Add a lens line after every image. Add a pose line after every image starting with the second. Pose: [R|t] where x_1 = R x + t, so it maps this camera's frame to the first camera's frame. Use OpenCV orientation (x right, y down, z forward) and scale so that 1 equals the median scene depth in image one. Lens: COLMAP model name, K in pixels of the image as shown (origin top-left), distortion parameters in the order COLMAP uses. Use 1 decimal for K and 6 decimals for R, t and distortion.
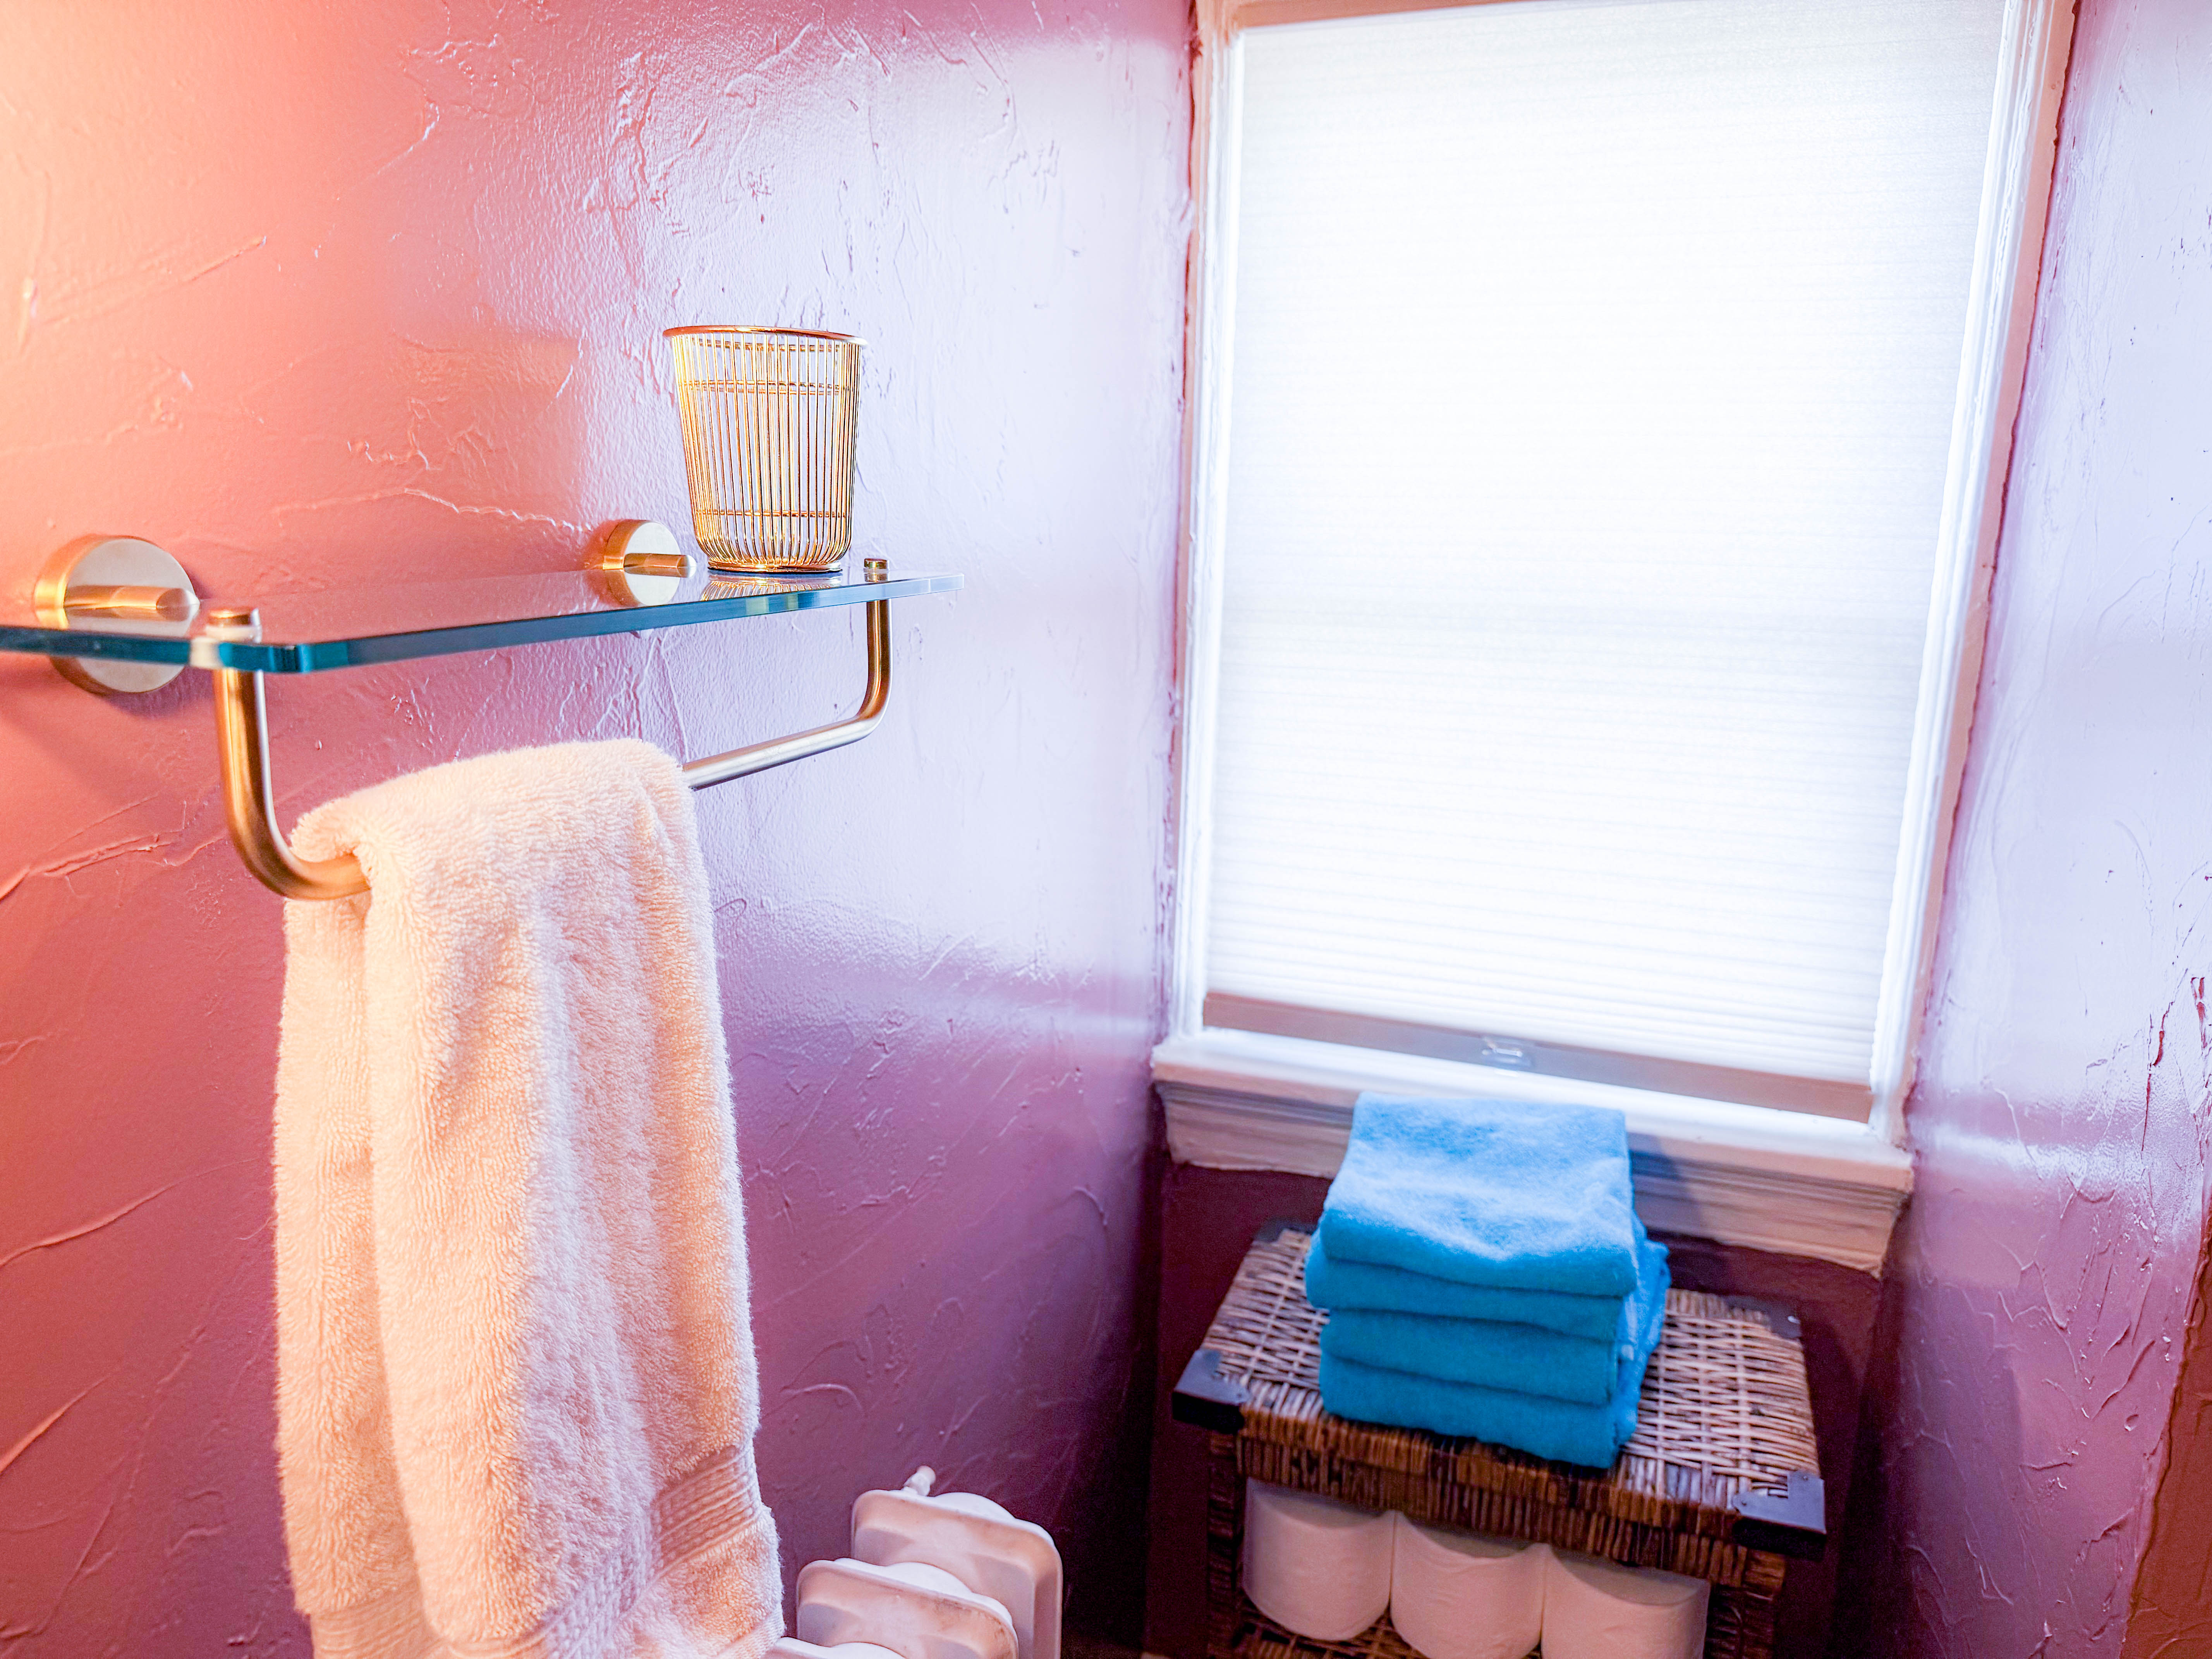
lens RADIAL K [[1564.1, 0, 1106.0], [0, 1564.1, 829.5], [0, 0, 1]] dist [0.152135, -0.337470]
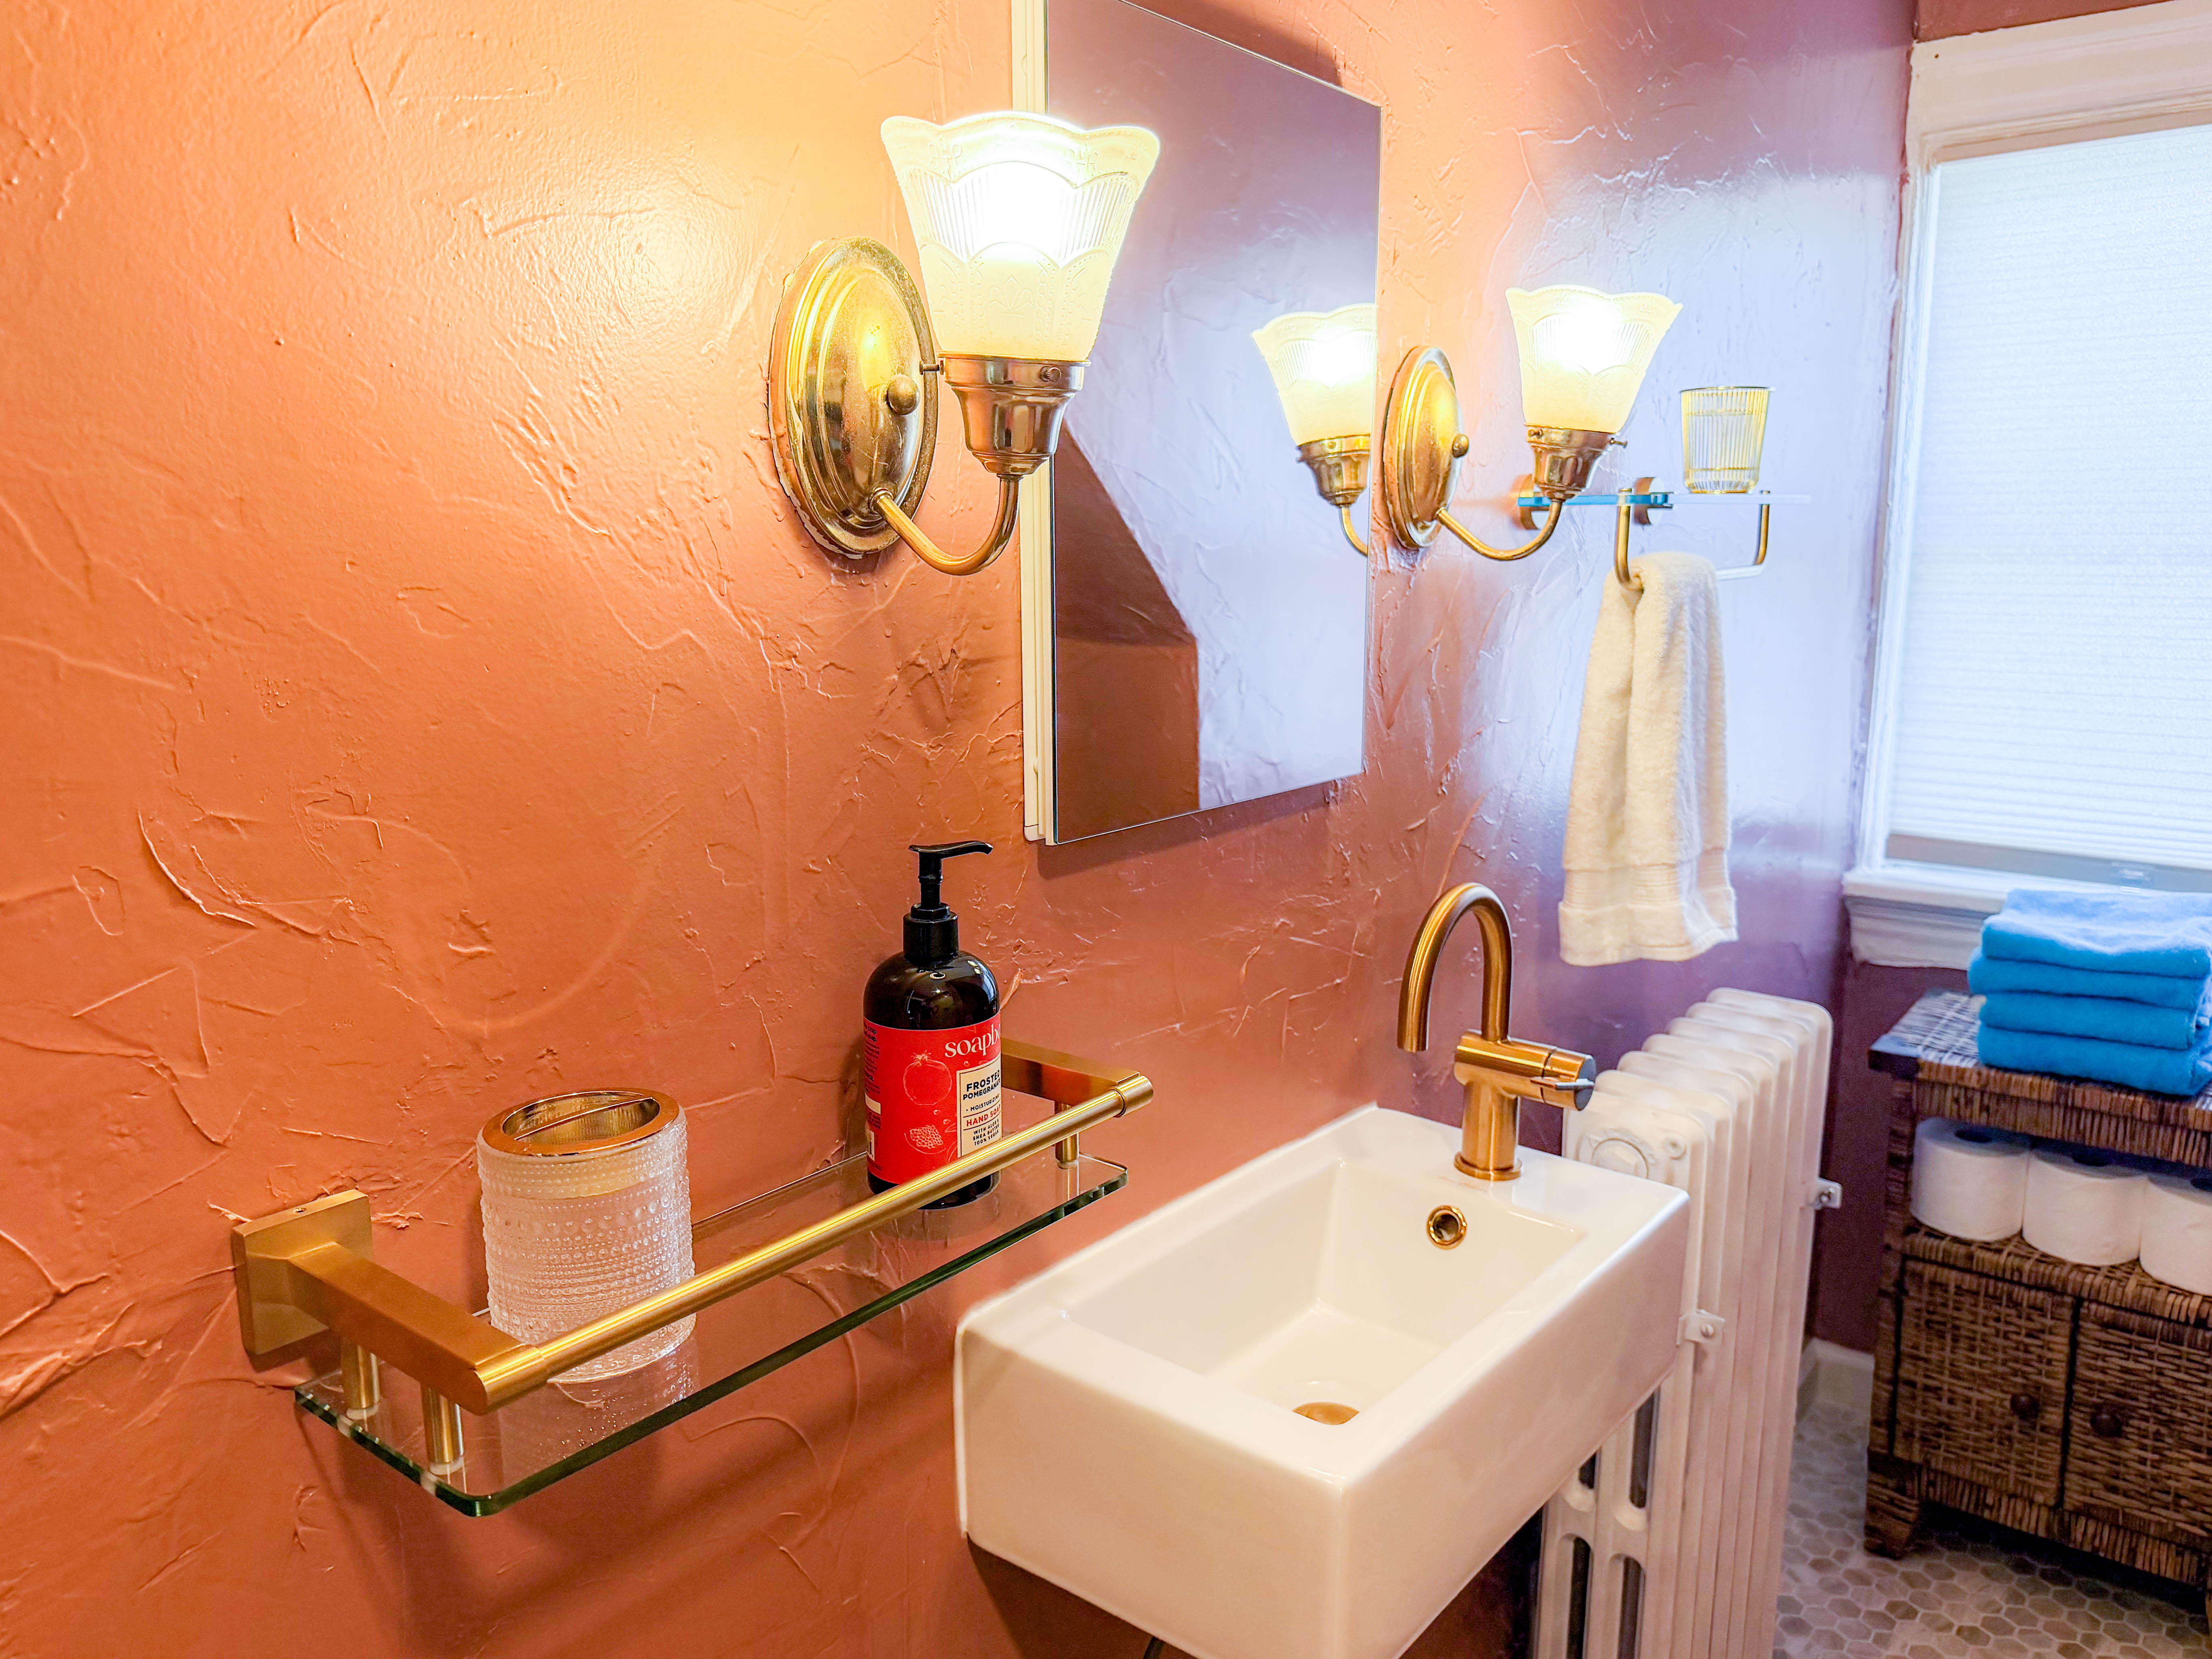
lens RADIAL K [[1639.0, 0, 1096.9], [0, 1639.0, 839.8], [0, 0, 1]] dist [-0.001309, -0.006959]
pose [[0.940401, 0.030655, -0.338683, -0.127483], [-0.039523, 0.999032, -0.019316, 0.205155], [0.337763, 0.031551, 0.940702, -0.741695]]
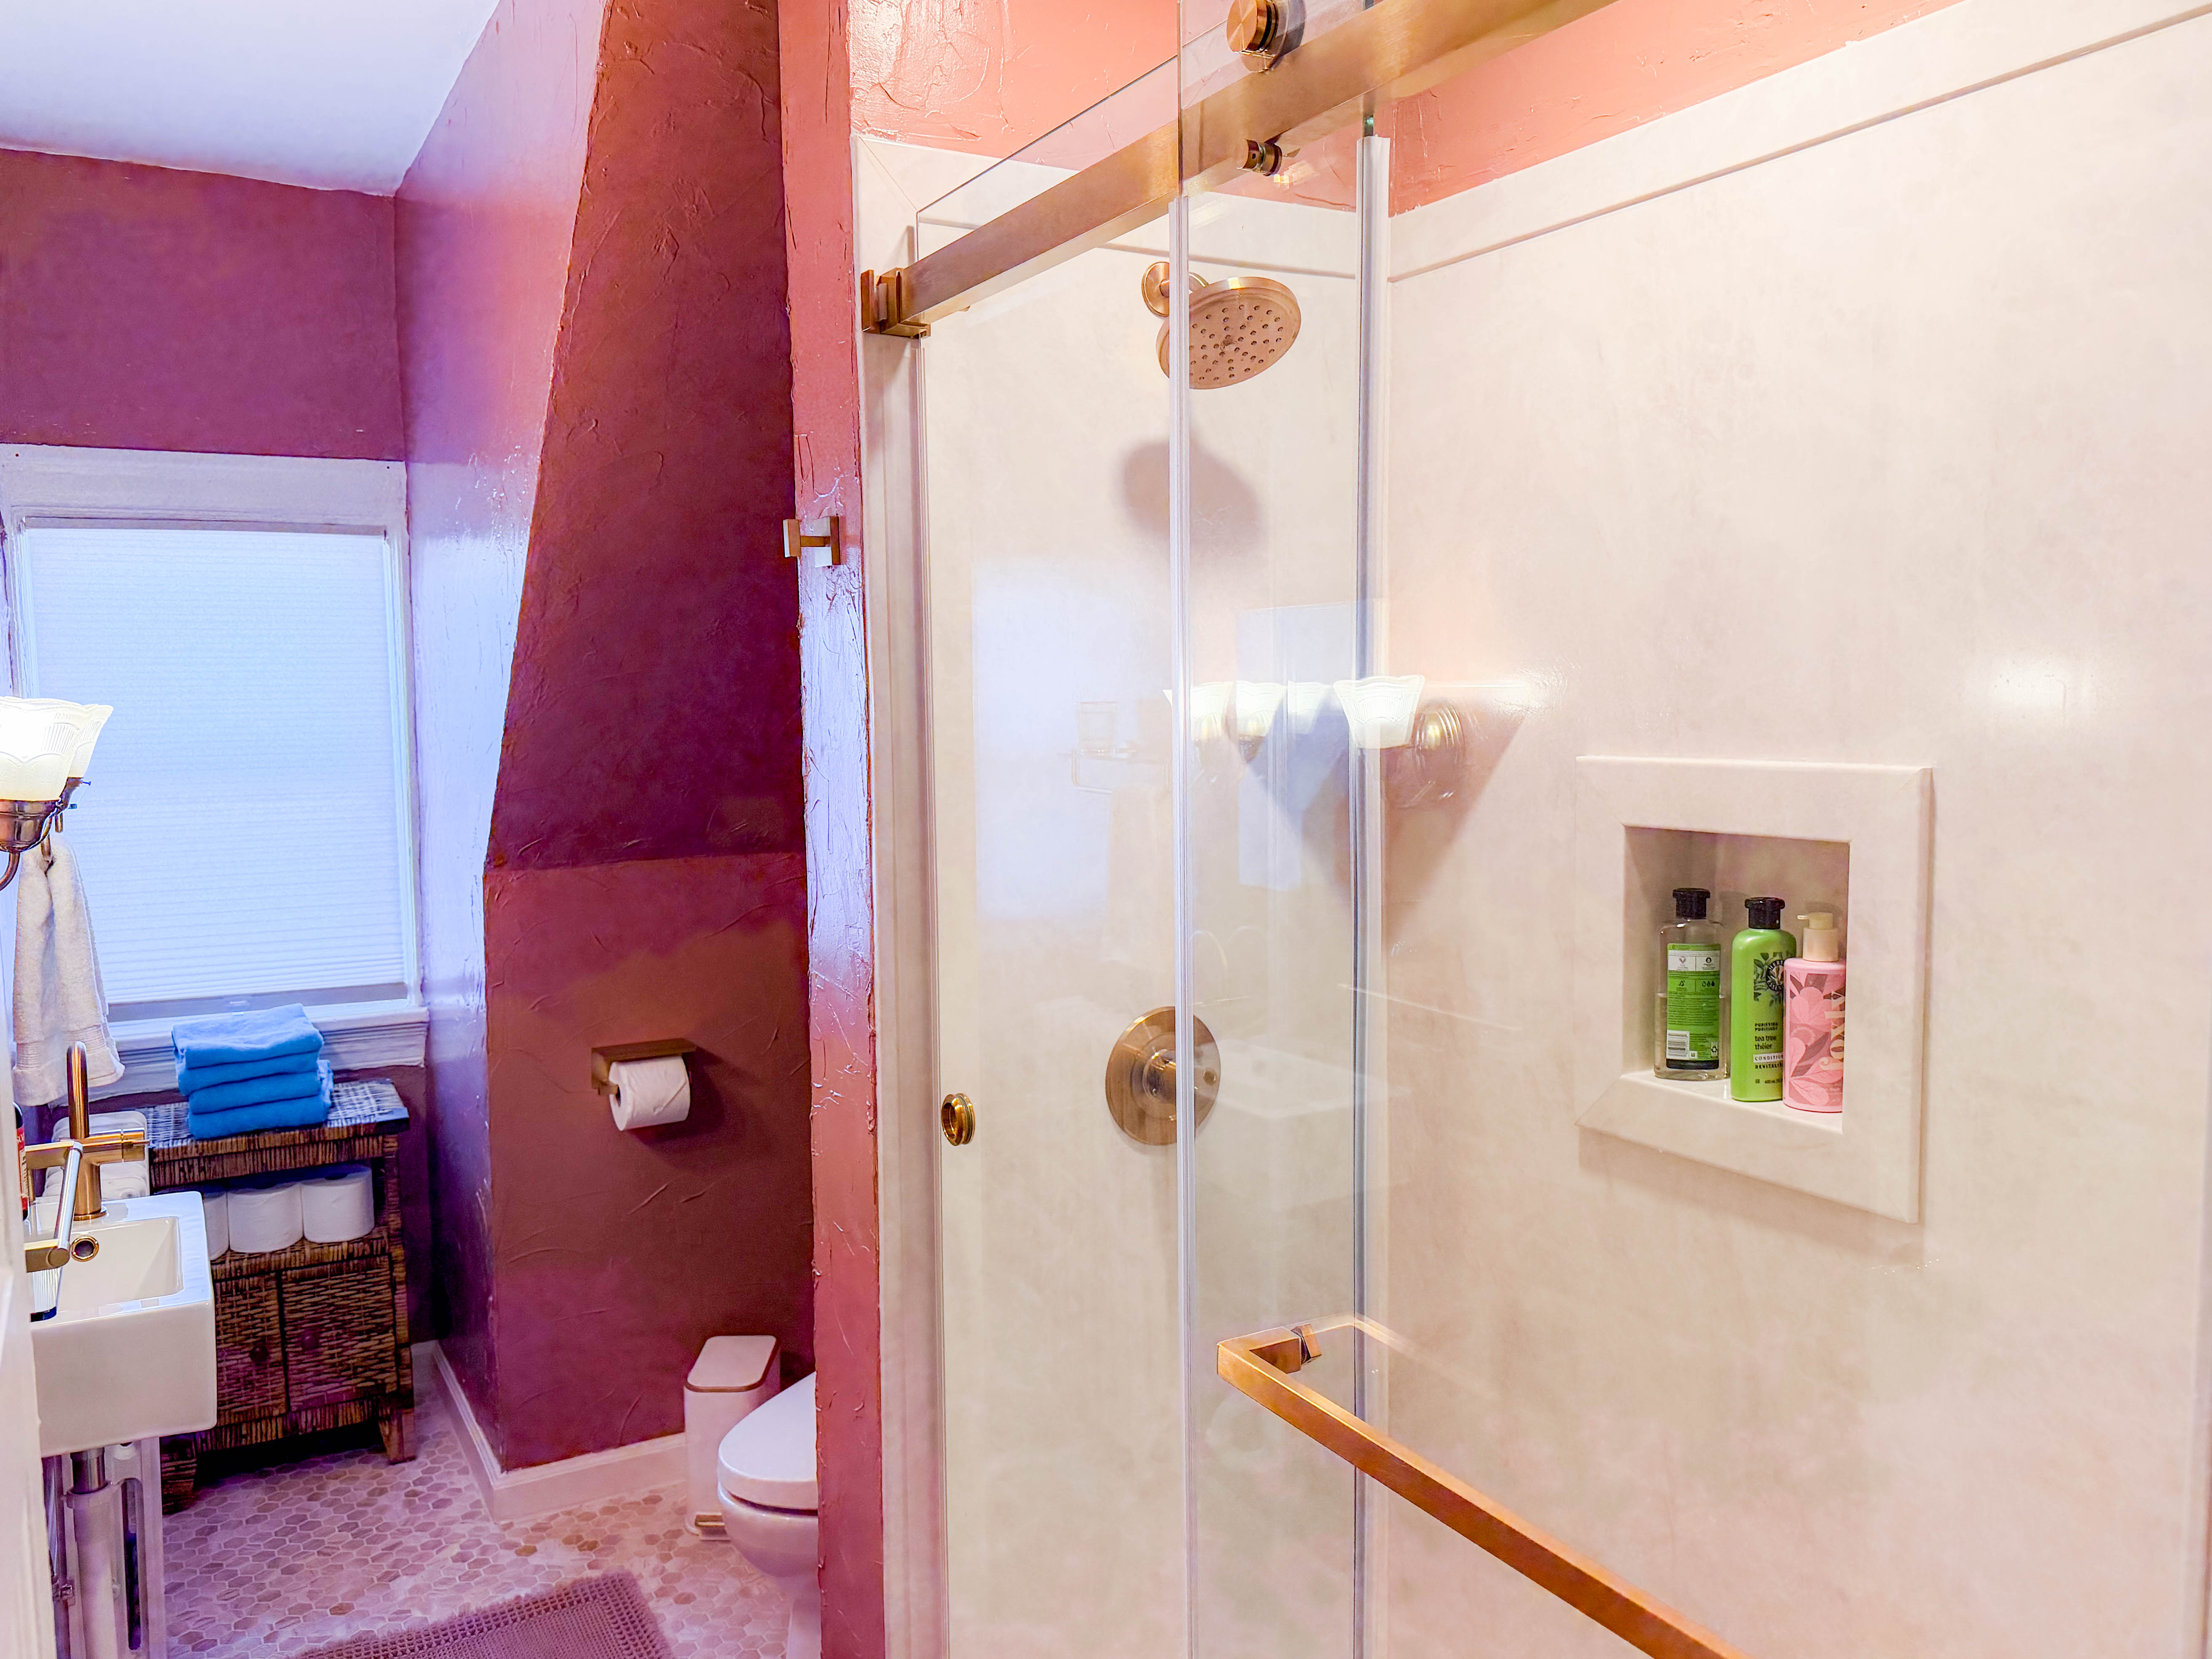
lens RADIAL K [[1675.4, 0, 1106.0], [0, 1675.4, 829.5], [0, 0, 1]] dist [-0.009239, -0.013653]
pose [[0.663823, -0.090591, 0.742383, -0.704456], [0.175619, 0.983763, -0.036988, 0.233693], [-0.726978, 0.154930, 0.668954, -1.571621]]
